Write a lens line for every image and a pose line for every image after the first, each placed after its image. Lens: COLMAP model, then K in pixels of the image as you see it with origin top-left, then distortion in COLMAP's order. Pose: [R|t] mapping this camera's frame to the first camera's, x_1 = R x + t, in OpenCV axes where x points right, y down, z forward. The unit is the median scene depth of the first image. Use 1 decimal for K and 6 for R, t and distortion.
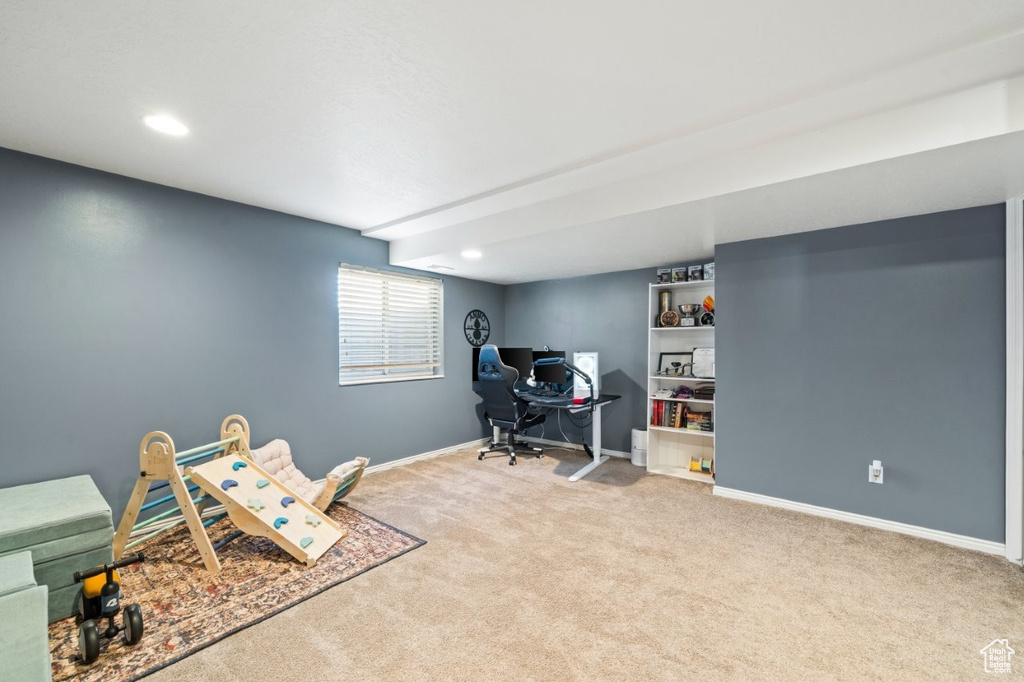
lens RADIAL K [[418.4, 0, 506.9], [0, 418.4, 346.4], [0, 0, 1]] dist [-0.000755, 0.000284]
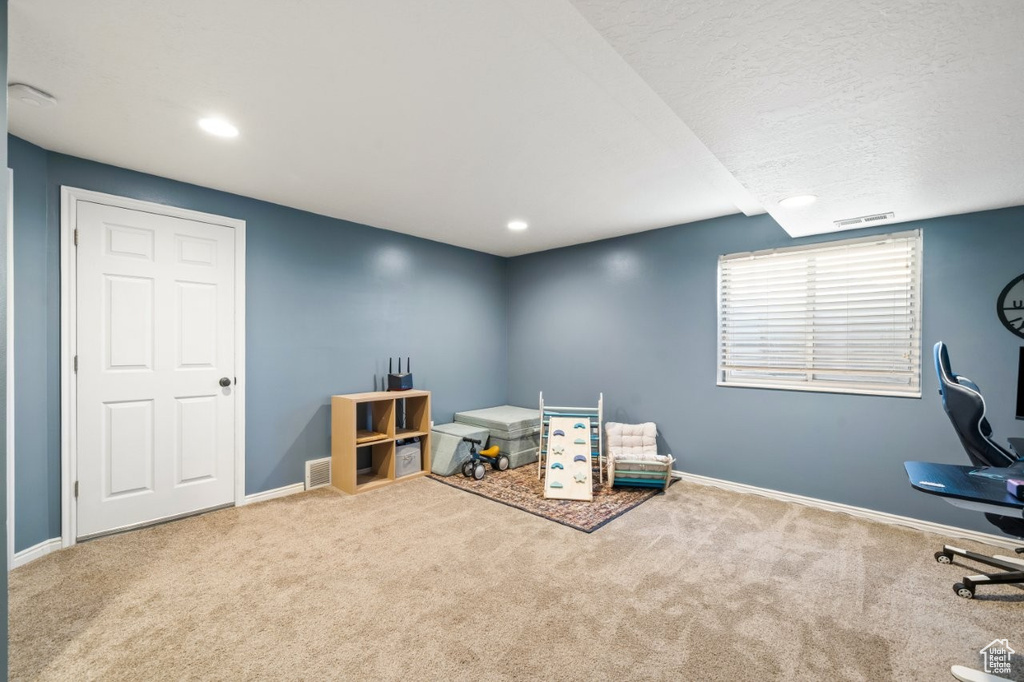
lens RADIAL K [[418.4, 0, 507.9], [0, 418.4, 344.4], [0, 0, 1]] dist [-0.000755, 0.000284]
pose [[-0.053300, -0.001343, -0.998578, 0.771562], [-0.001504, 0.999998, -0.001265, 0.002958], [0.998577, 0.001434, -0.053302, 0.771234]]
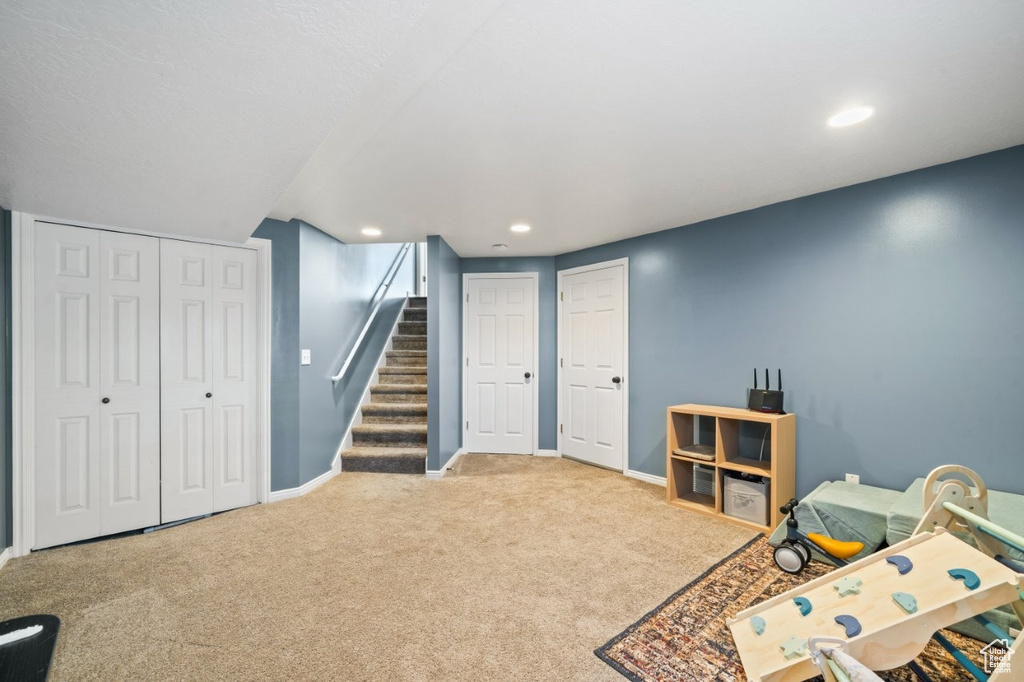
lens RADIAL K [[418.4, 0, 510.8], [0, 418.4, 349.2], [0, 0, 1]] dist [-0.000755, 0.000284]
pose [[-0.982208, 0.008579, 0.187599, -0.171918], [0.007000, 0.999934, -0.009080, 0.001921], [-0.187664, -0.007605, -0.982204, 1.505367]]
